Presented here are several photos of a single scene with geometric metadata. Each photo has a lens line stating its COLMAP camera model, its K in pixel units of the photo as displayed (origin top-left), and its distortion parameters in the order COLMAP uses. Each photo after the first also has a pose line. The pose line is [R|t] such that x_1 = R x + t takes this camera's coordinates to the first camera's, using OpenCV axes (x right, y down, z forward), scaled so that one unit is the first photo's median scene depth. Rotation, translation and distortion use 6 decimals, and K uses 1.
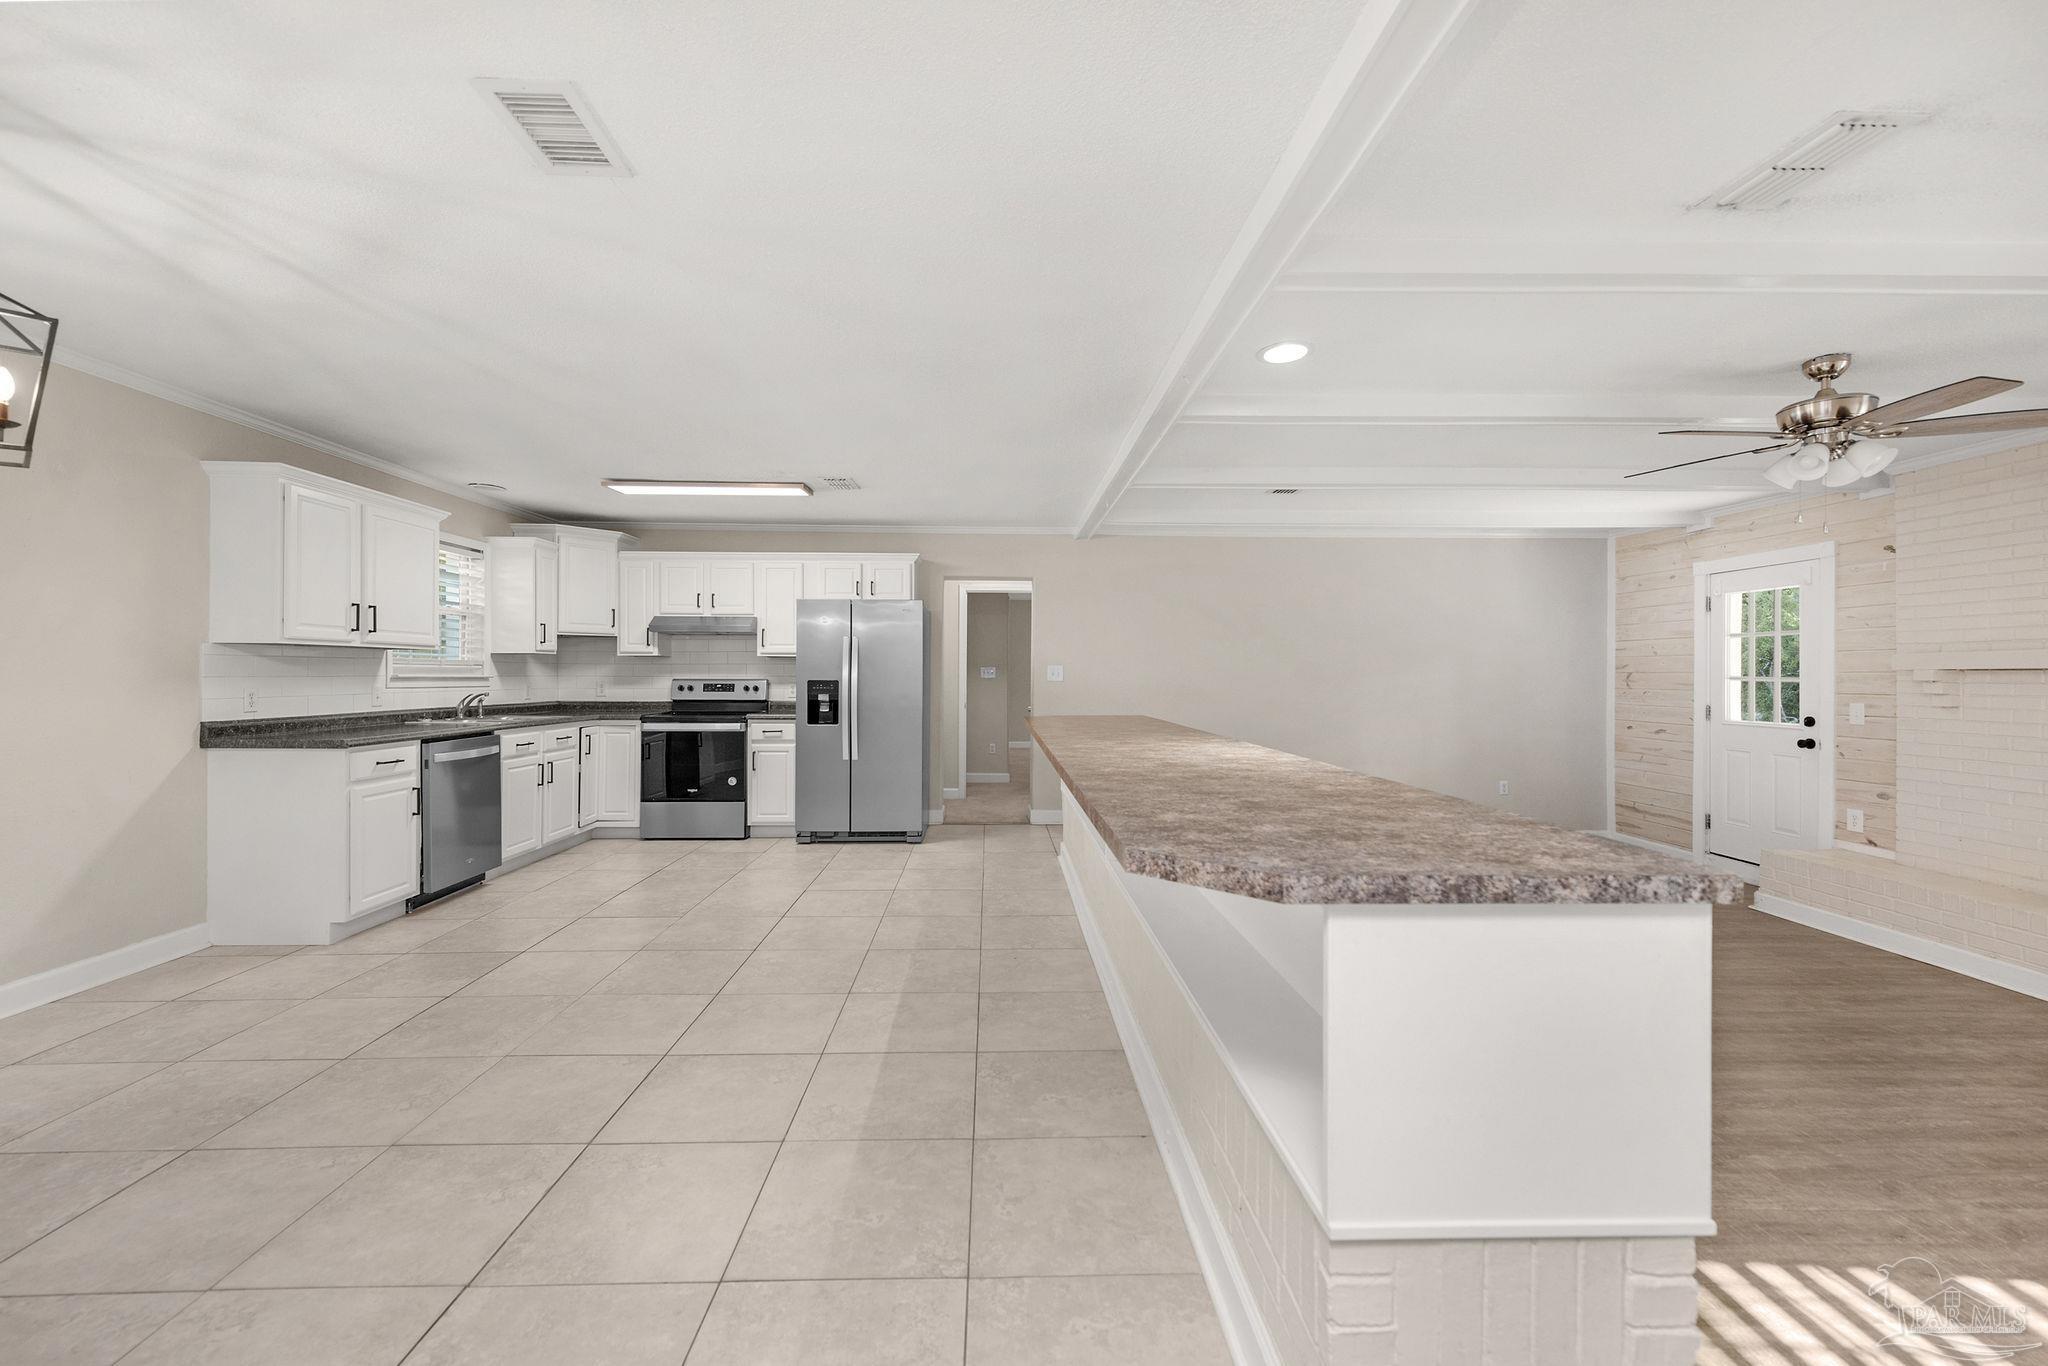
lens RADIAL K [[857.4, 0, 1030.4], [0, 857.4, 670.4], [0, 0, 1]] dist [0.009091, -0.000162]
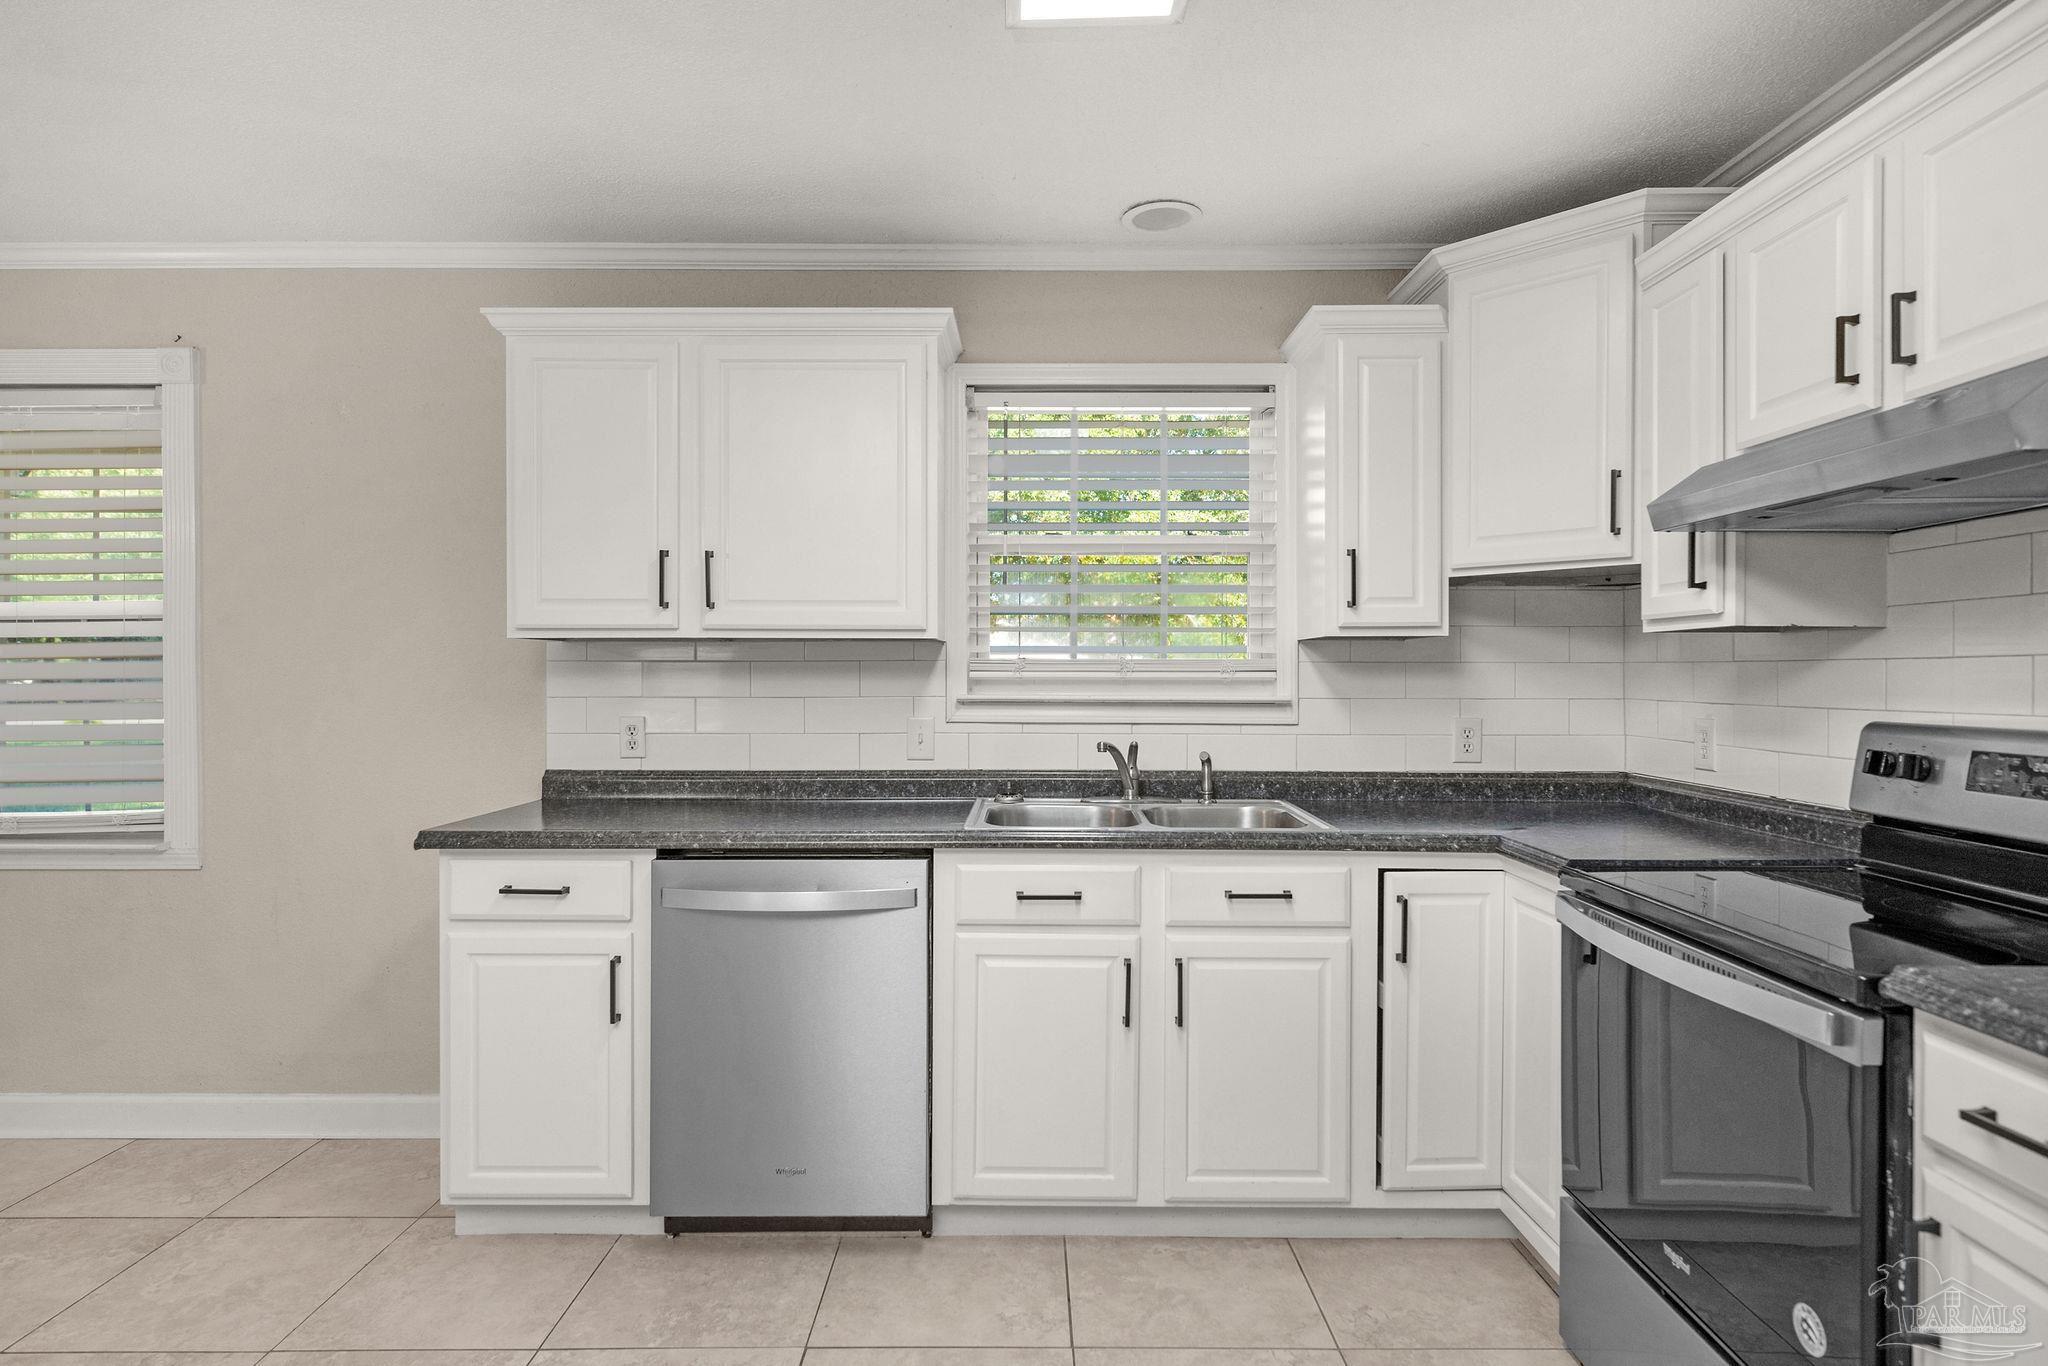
lens RADIAL K [[1088.3, 0, 1024.0], [0, 1088.3, 683.0], [0, 0, 1]] dist [0.014471, 0.000011]
pose [[-0.043696, 0.004519, -0.999035, -0.124148], [0.003547, 0.999984, 0.004368, -0.003103], [0.999039, -0.003352, -0.043711, 0.893591]]
